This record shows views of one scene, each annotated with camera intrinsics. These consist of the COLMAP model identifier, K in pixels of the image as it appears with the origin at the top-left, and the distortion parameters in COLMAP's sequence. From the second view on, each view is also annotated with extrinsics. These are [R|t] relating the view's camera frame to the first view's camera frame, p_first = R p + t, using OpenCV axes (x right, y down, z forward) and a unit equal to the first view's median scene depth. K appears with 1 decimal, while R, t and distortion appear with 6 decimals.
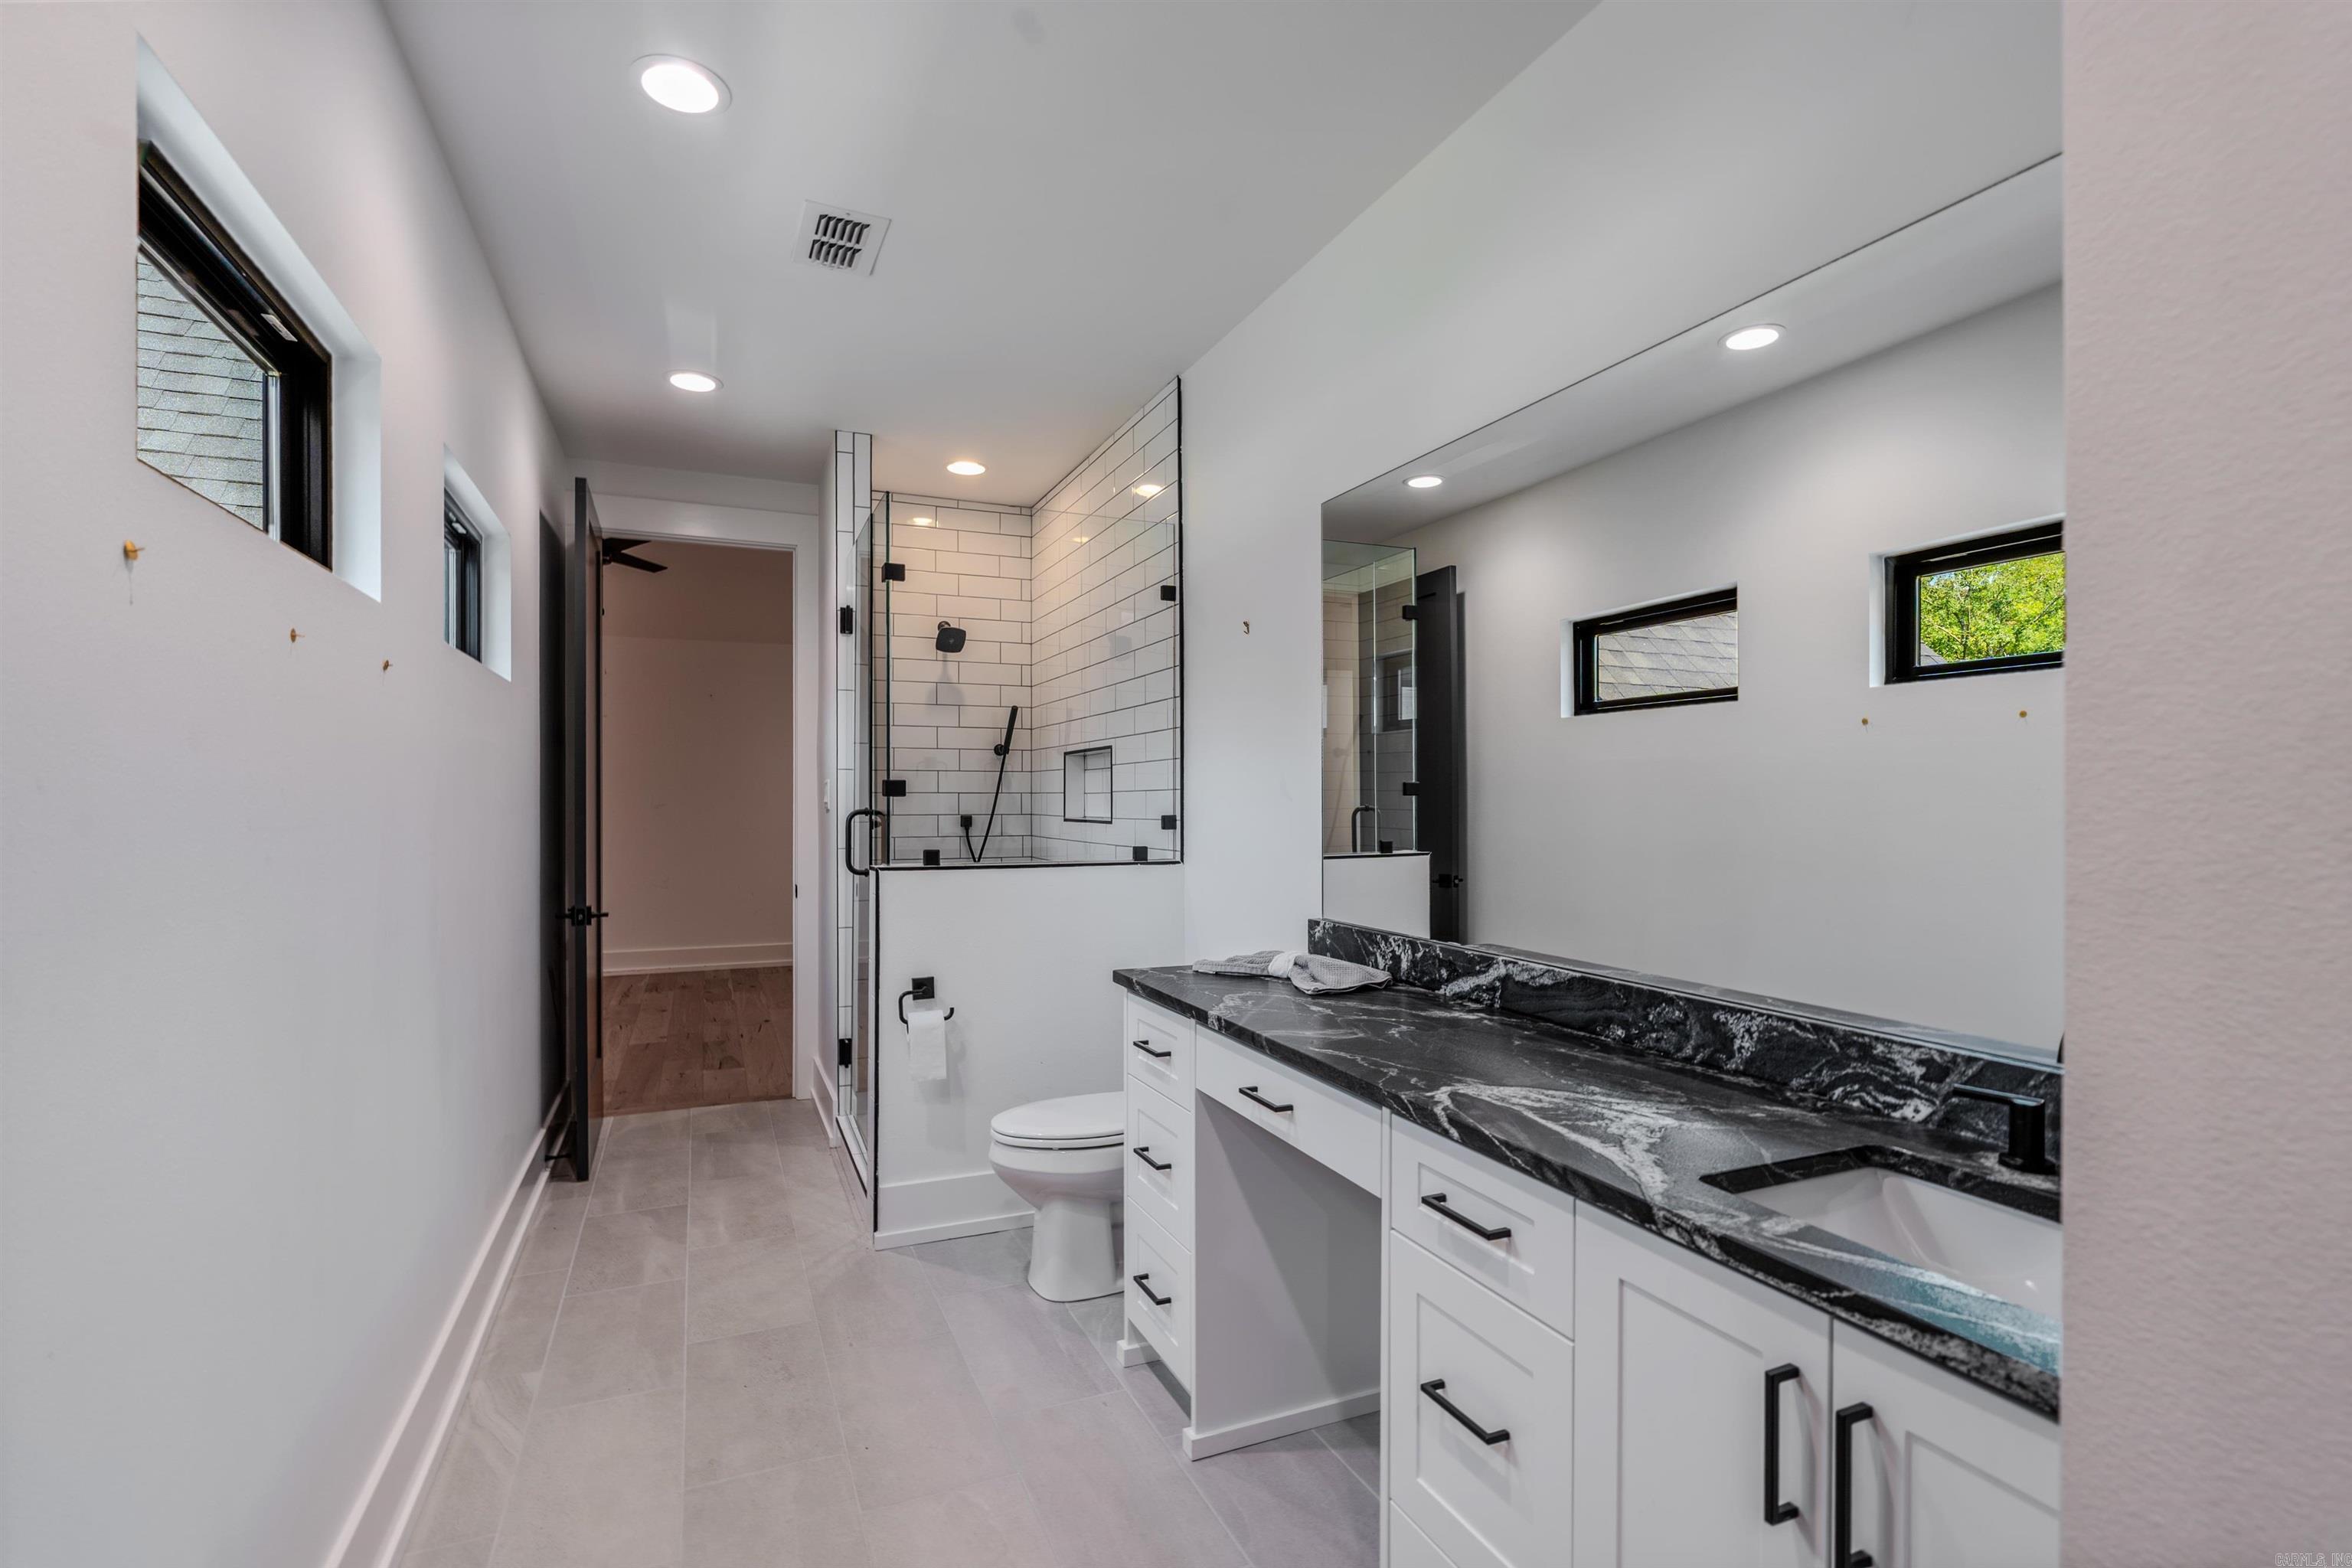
lens RADIAL K [[1080.2, 0, 1167.9], [0, 1080.2, 804.5], [0, 0, 1]] dist [-0.001460, -0.000294]
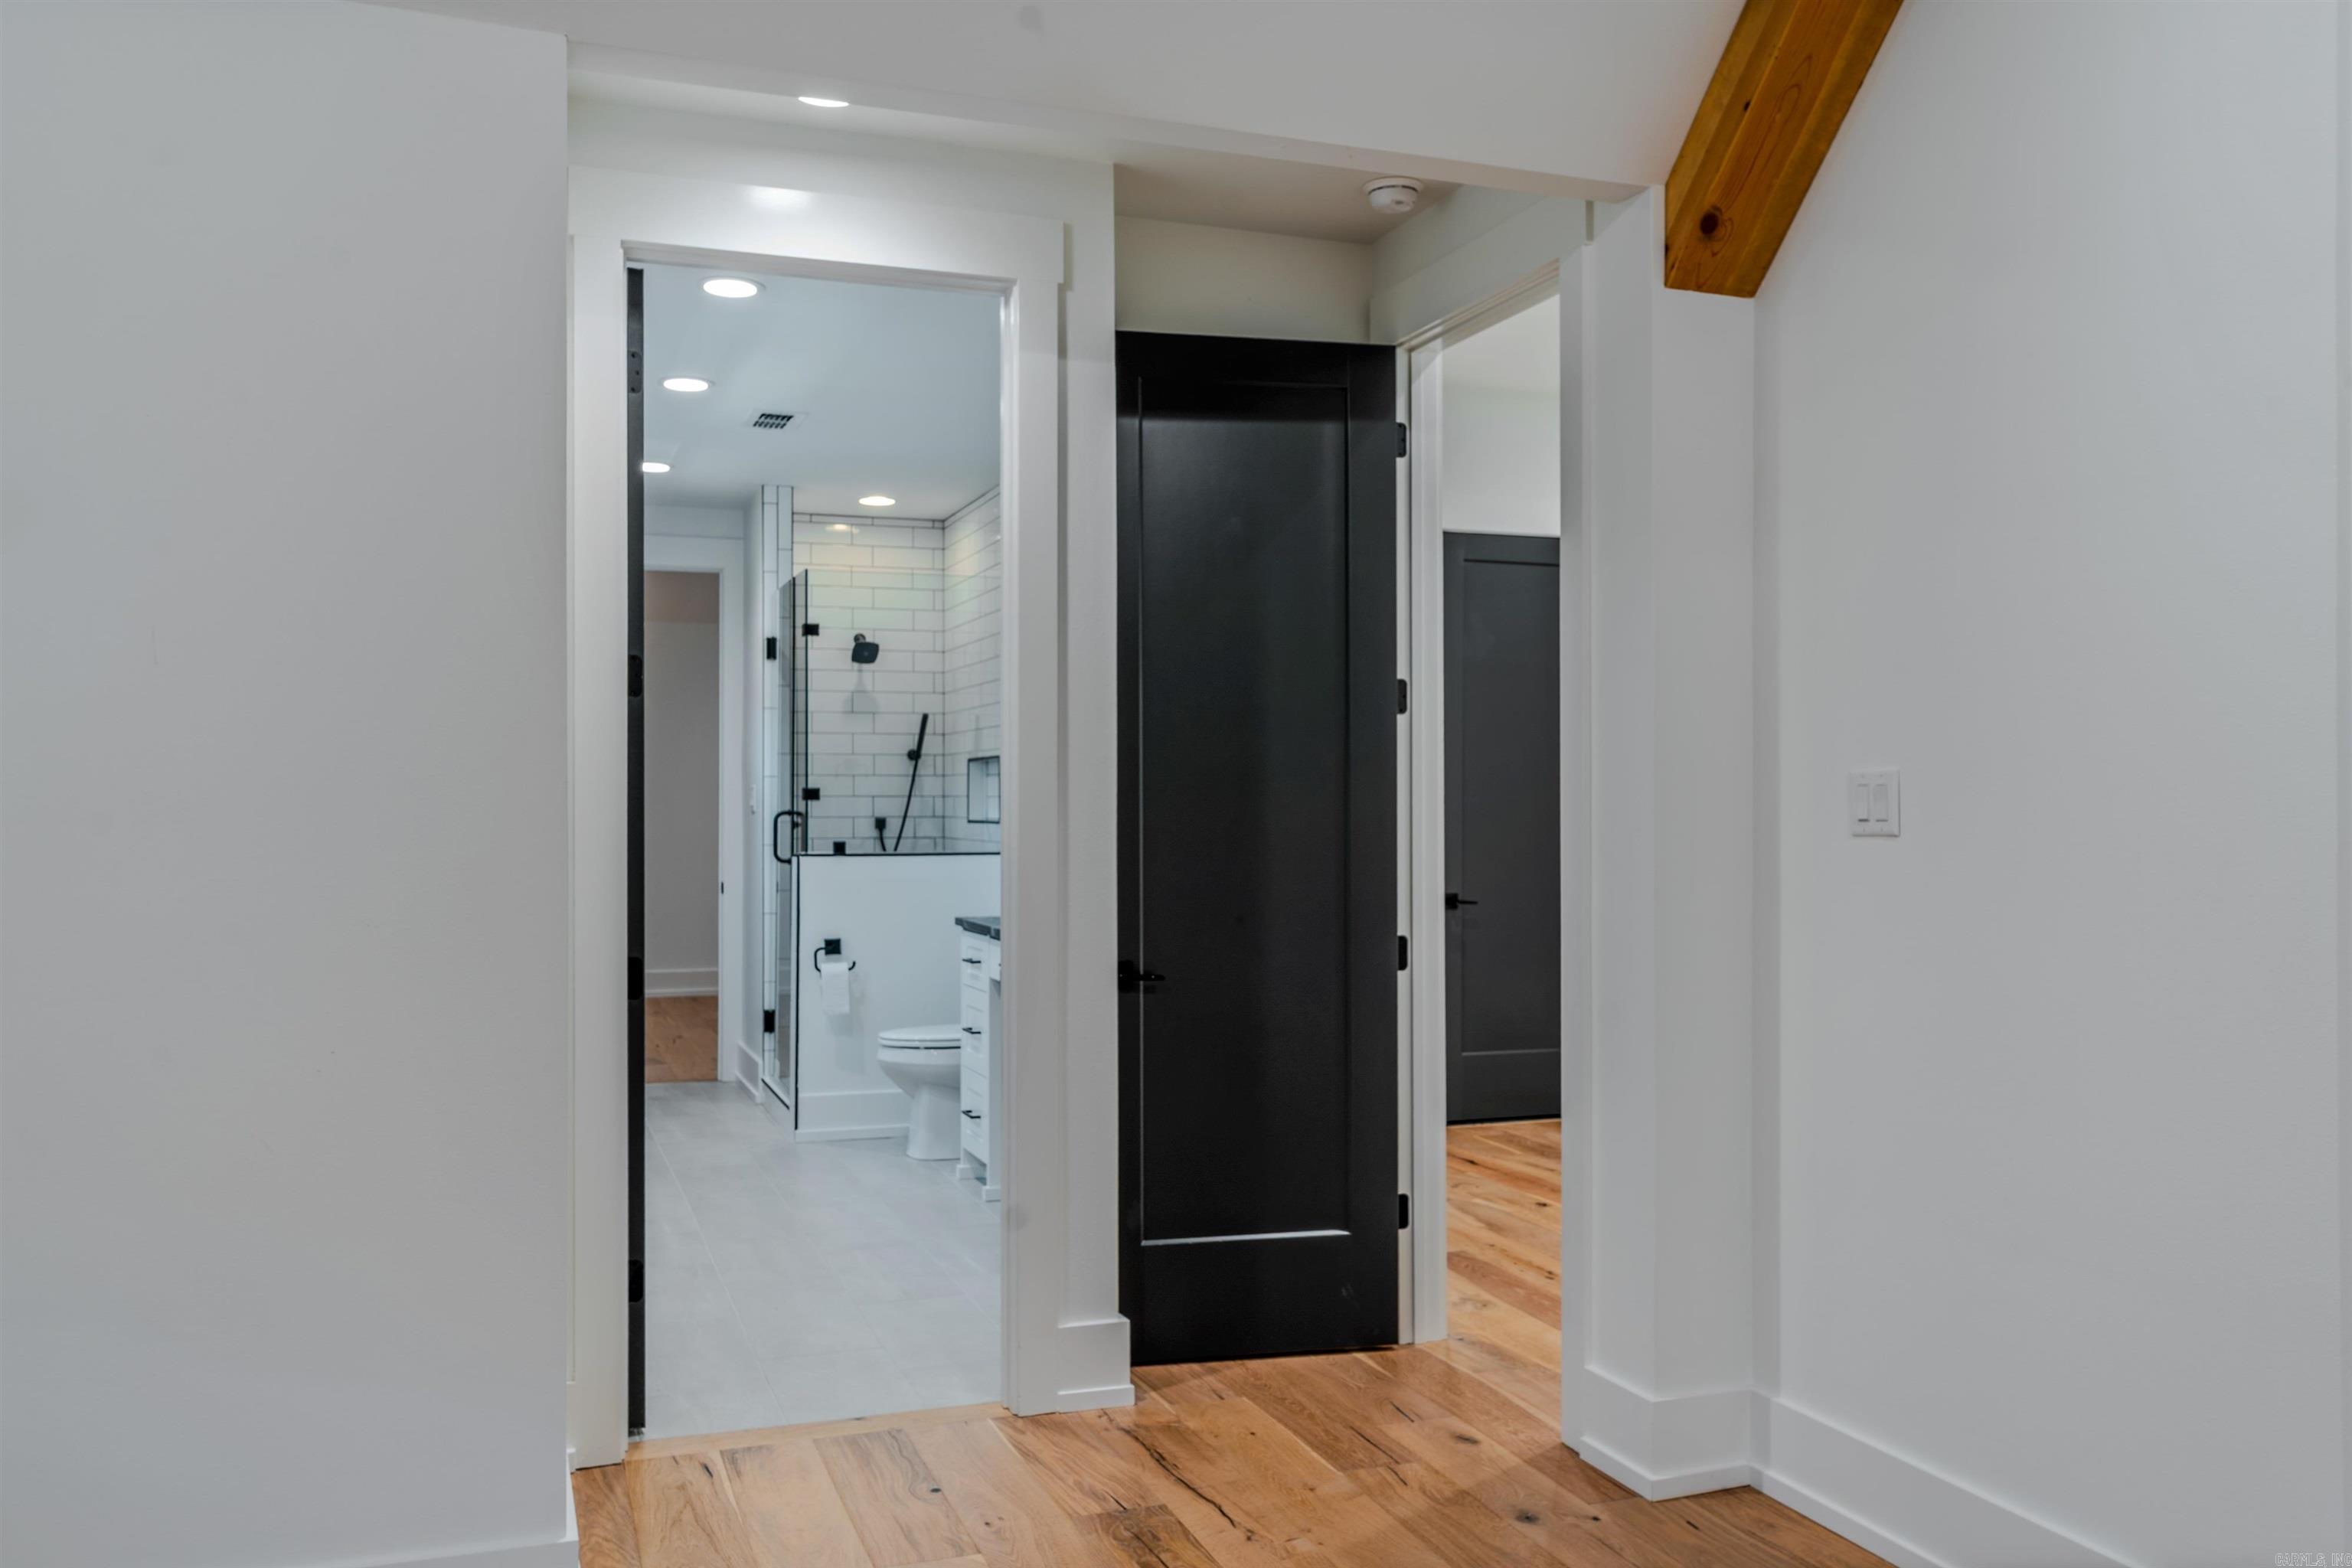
lens RADIAL K [[1903.0, 0, 1180.4], [0, 1903.0, 781.2], [0, 0, 1]] dist [0.006943, 0.001116]
pose [[0.998175, -0.002297, -0.060342, 0.246418], [0.001320, 0.999867, -0.016225, 0.005706], [0.060372, 0.016116, 0.998046, -0.944509]]
